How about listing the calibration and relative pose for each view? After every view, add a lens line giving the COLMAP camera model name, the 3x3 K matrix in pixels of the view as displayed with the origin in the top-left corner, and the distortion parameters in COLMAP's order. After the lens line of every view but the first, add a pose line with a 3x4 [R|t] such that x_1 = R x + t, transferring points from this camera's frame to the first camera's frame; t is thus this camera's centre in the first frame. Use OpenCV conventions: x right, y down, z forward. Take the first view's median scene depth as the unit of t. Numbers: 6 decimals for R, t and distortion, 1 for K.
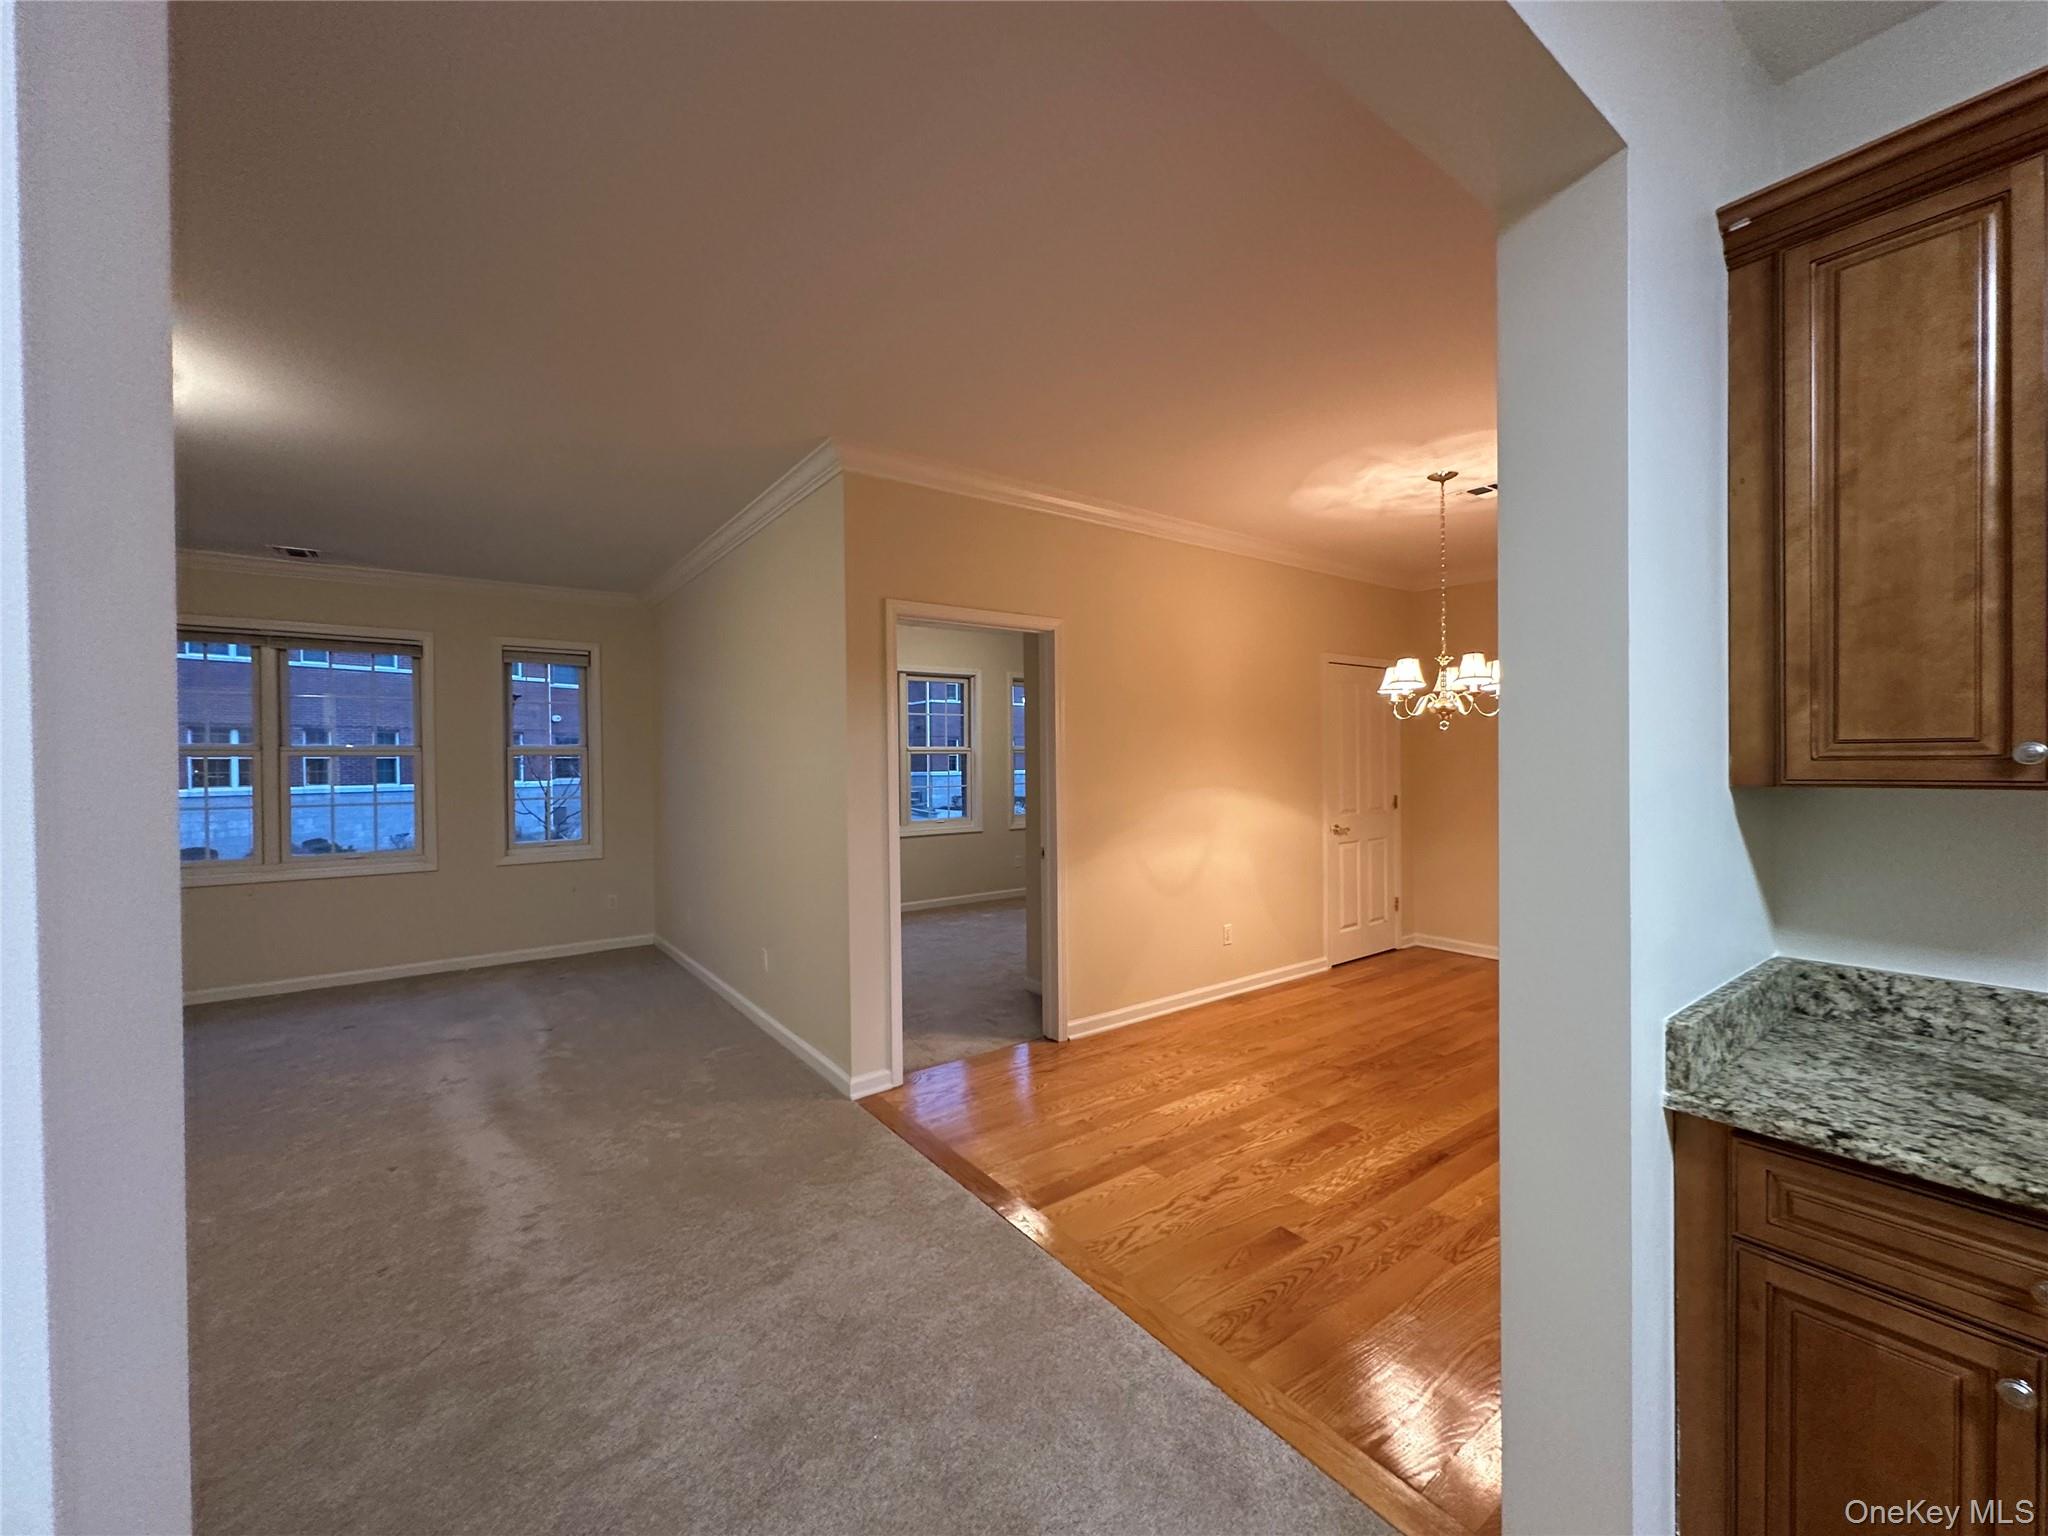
lens RADIAL K [[815.2, 0, 1022.9], [0, 815.2, 765.9], [0, 0, 1]] dist [-0.001838, 0.000020]
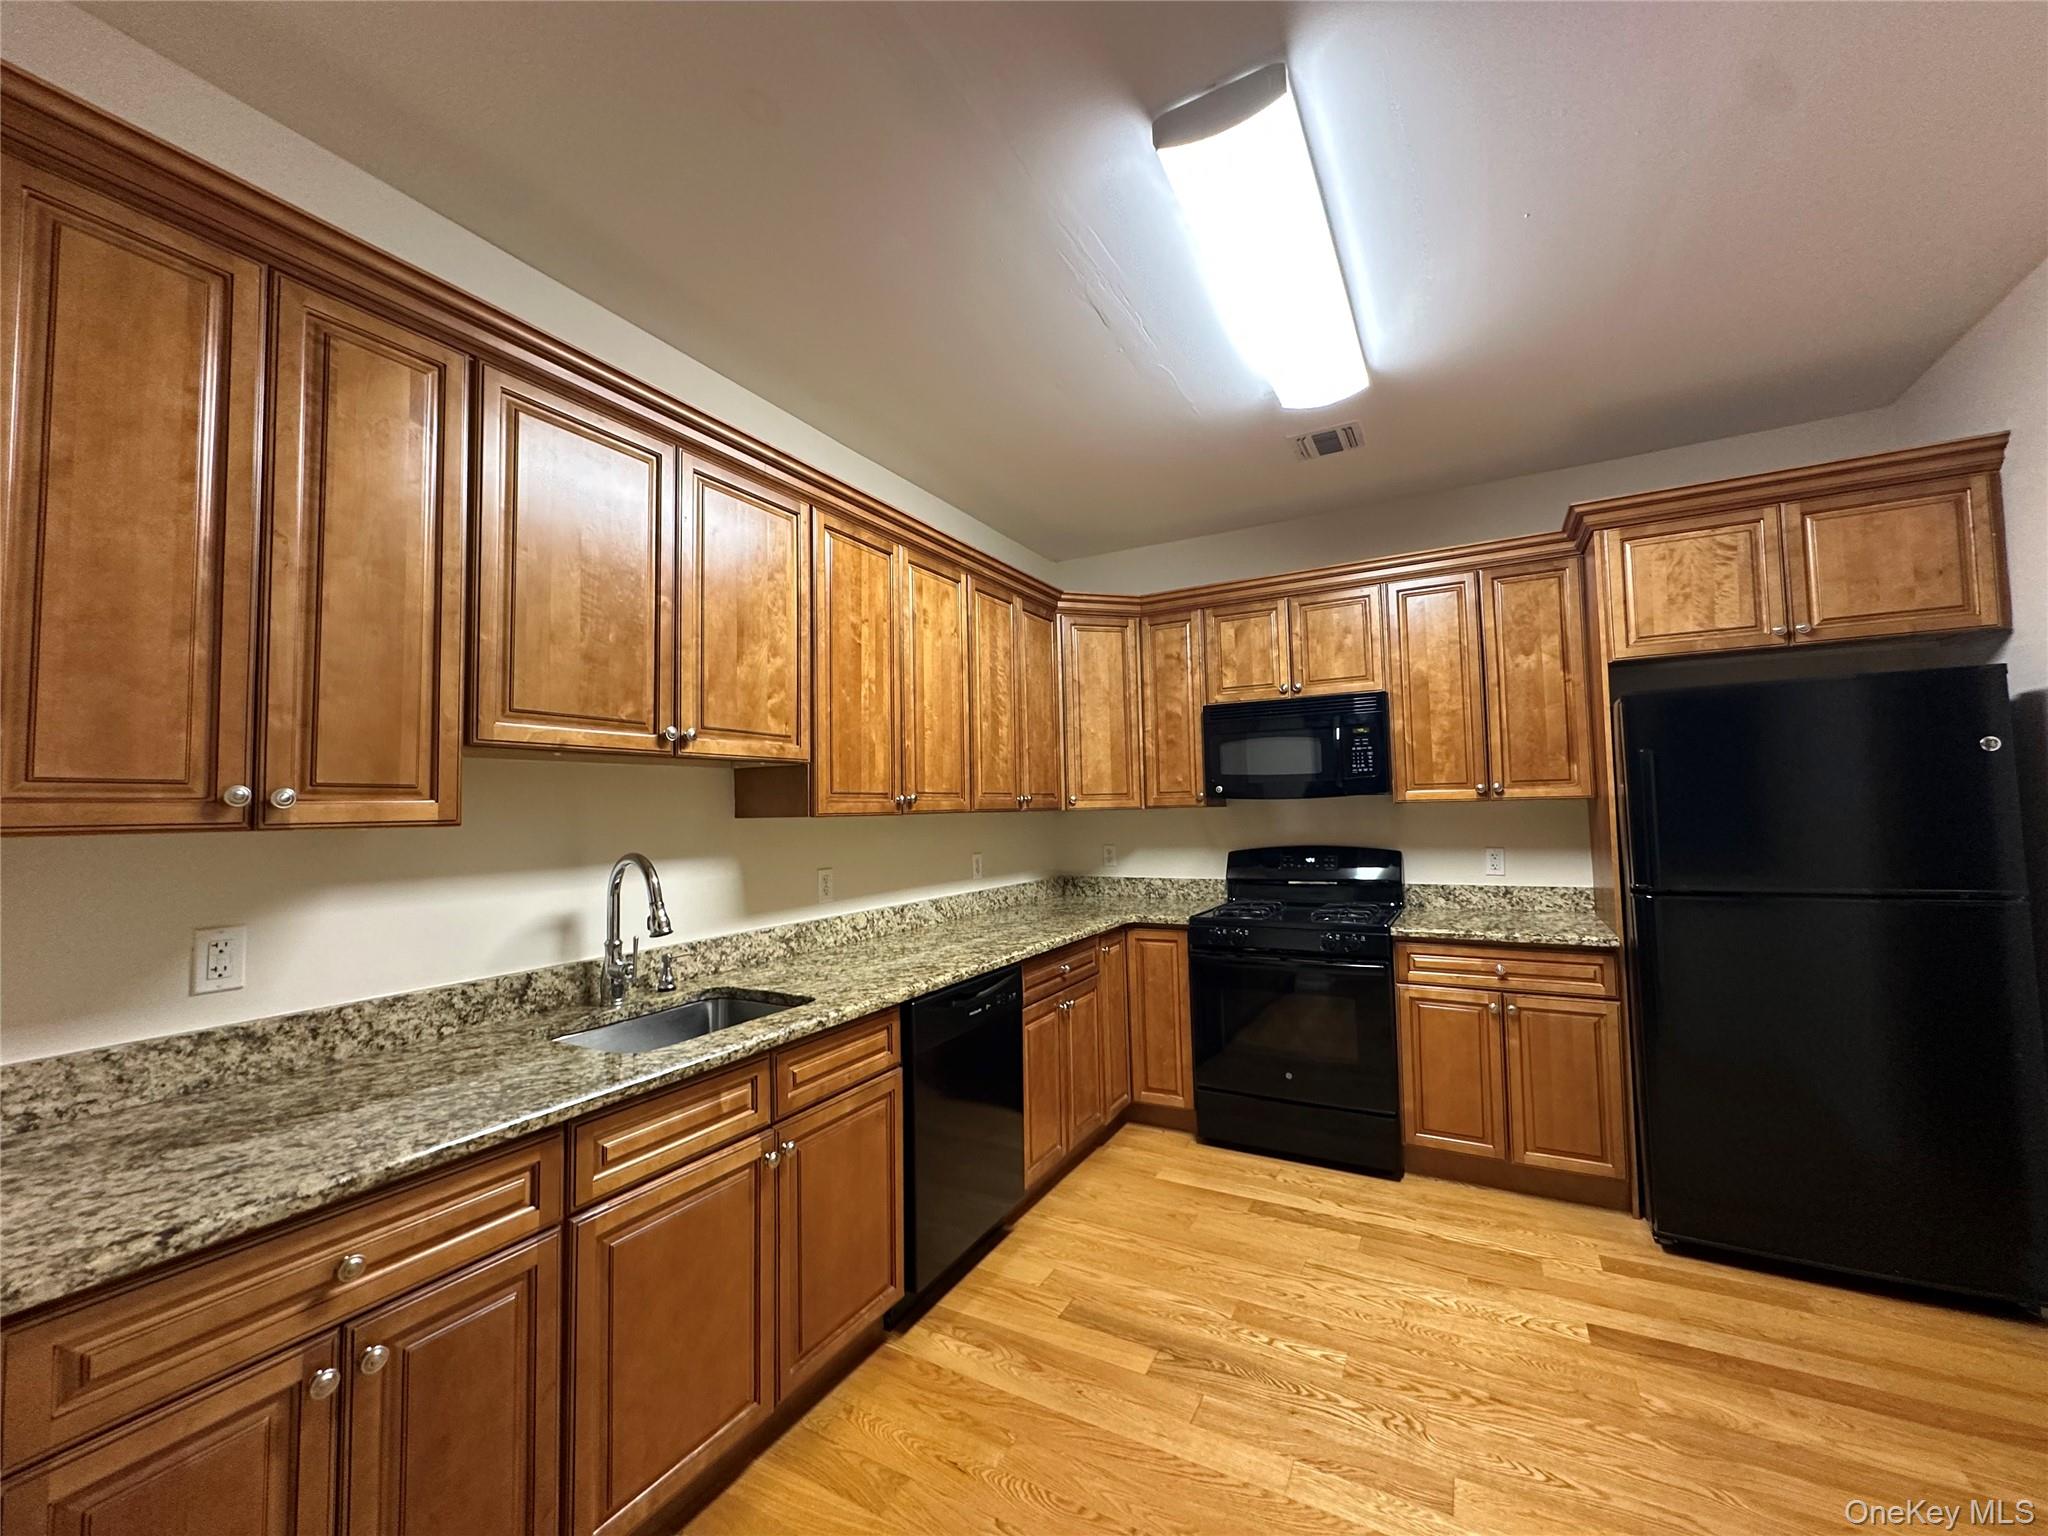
lens RADIAL K [[815.2, 0, 1022.9], [0, 815.2, 765.9], [0, 0, 1]] dist [-0.001838, 0.000020]
pose [[-0.421394, 0.068718, 0.904271, -0.077851], [0.034065, 0.997621, -0.059937, 0.020986], [-0.906238, 0.005547, -0.422732, 0.244755]]
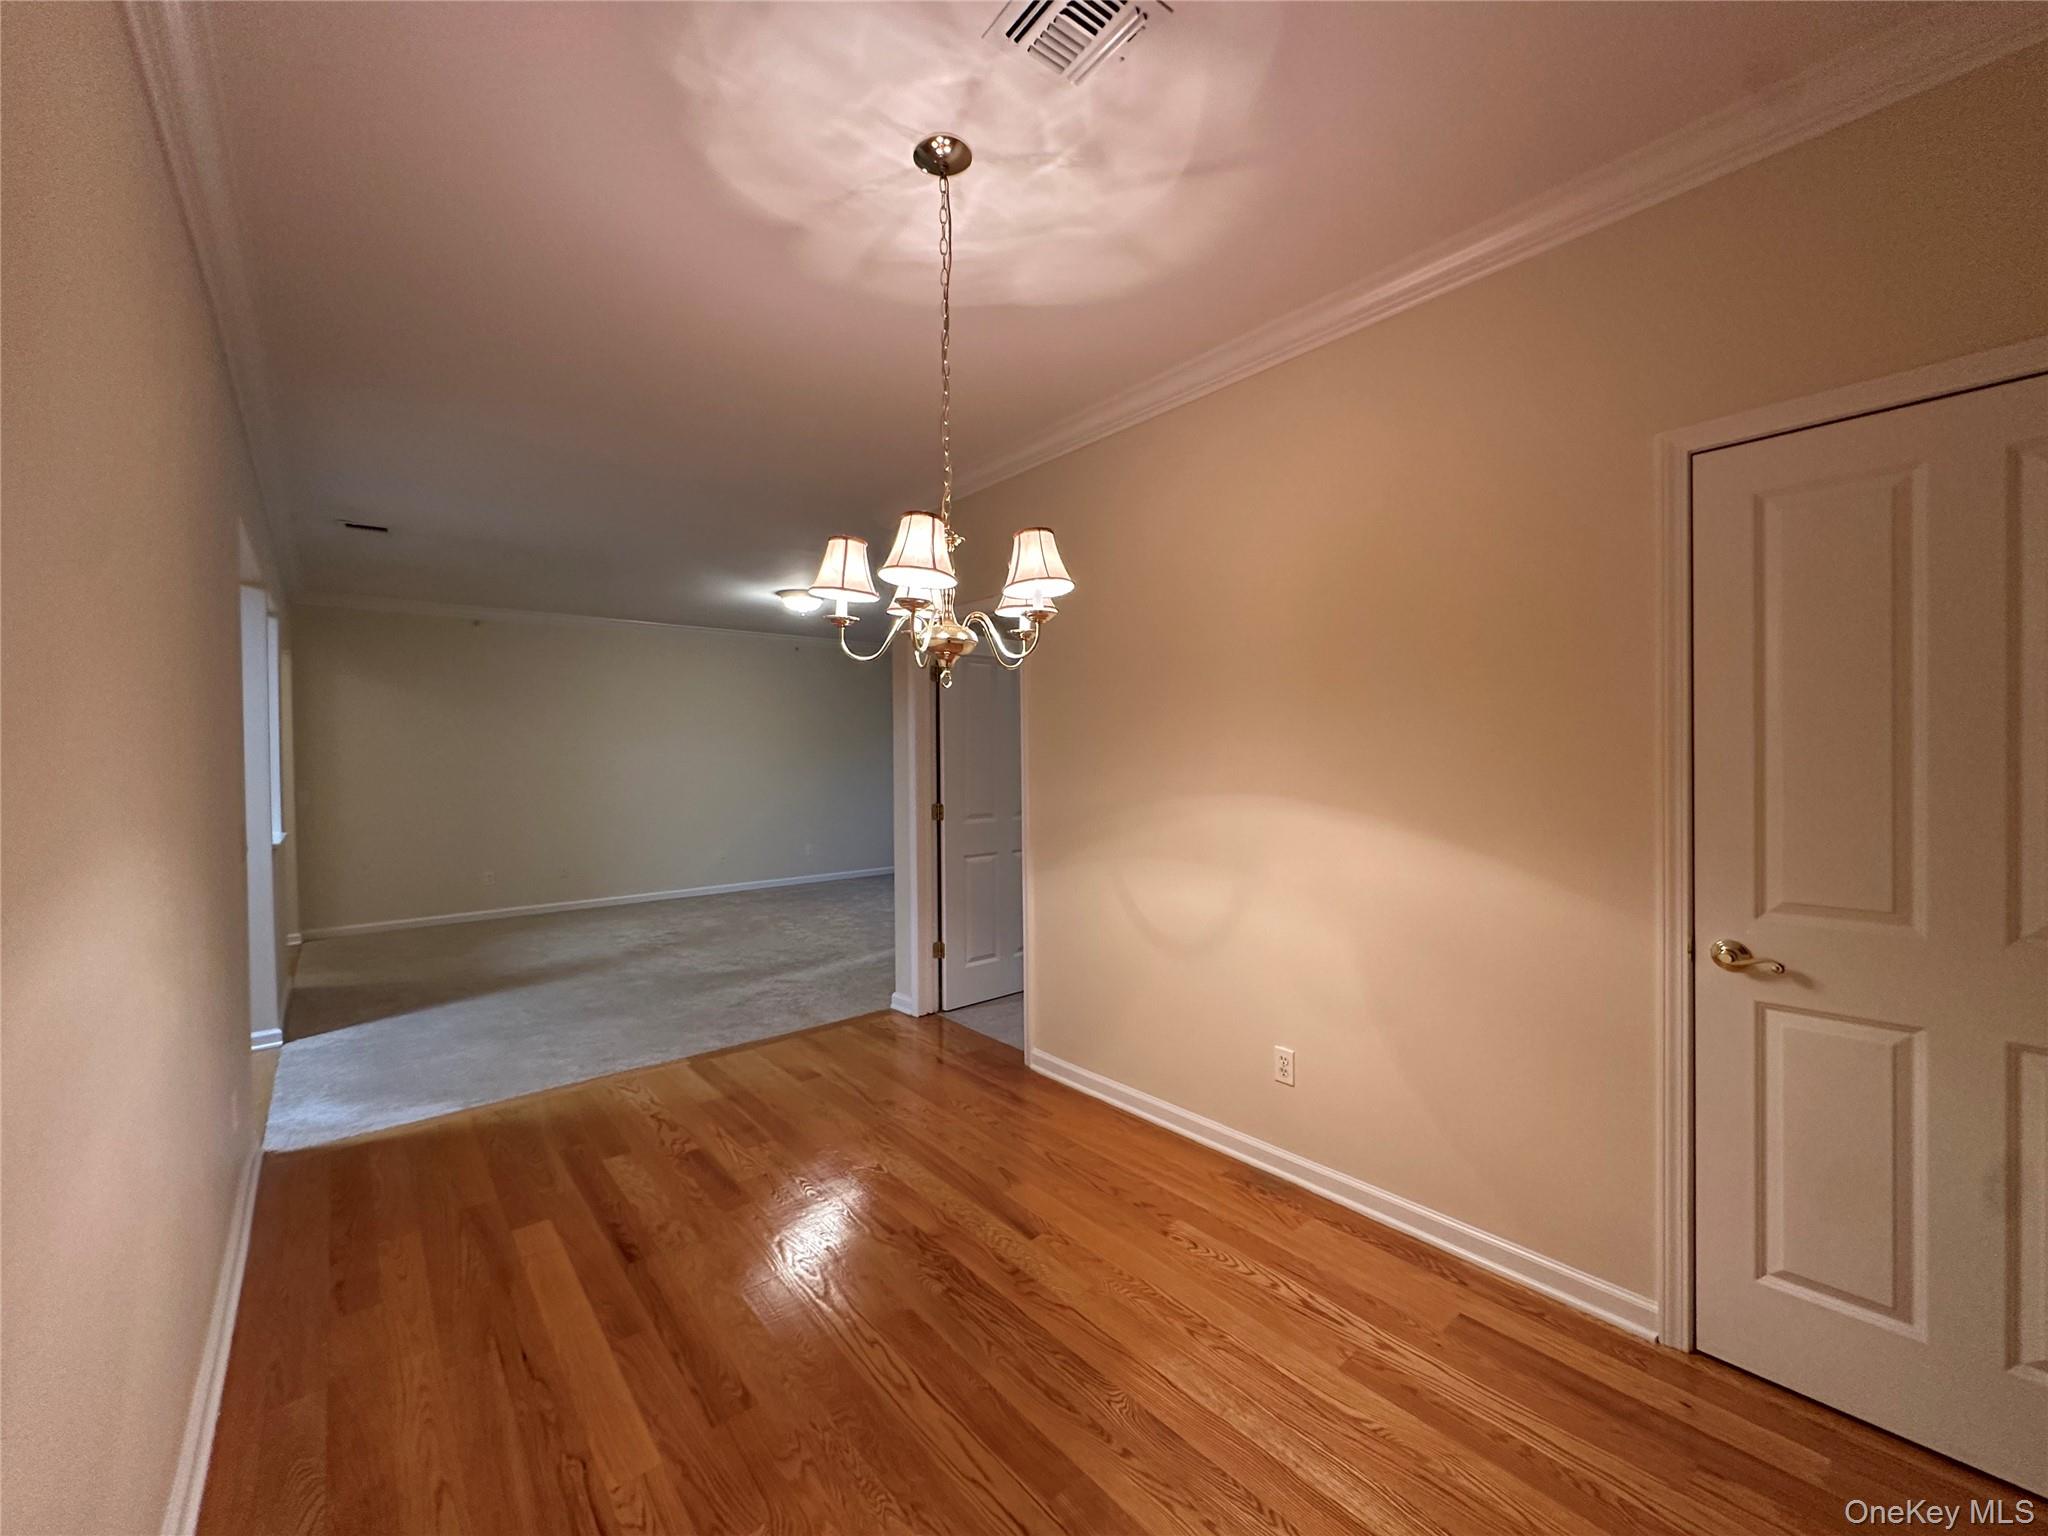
lens RADIAL K [[815.2, 0, 1022.9], [0, 815.2, 765.9], [0, 0, 1]] dist [-0.001838, 0.000020]
pose [[0.070075, 0.022404, -0.997290, 1.561590], [0.002977, 0.999739, 0.022668, -0.014870], [0.997537, -0.004558, 0.069990, 1.572850]]
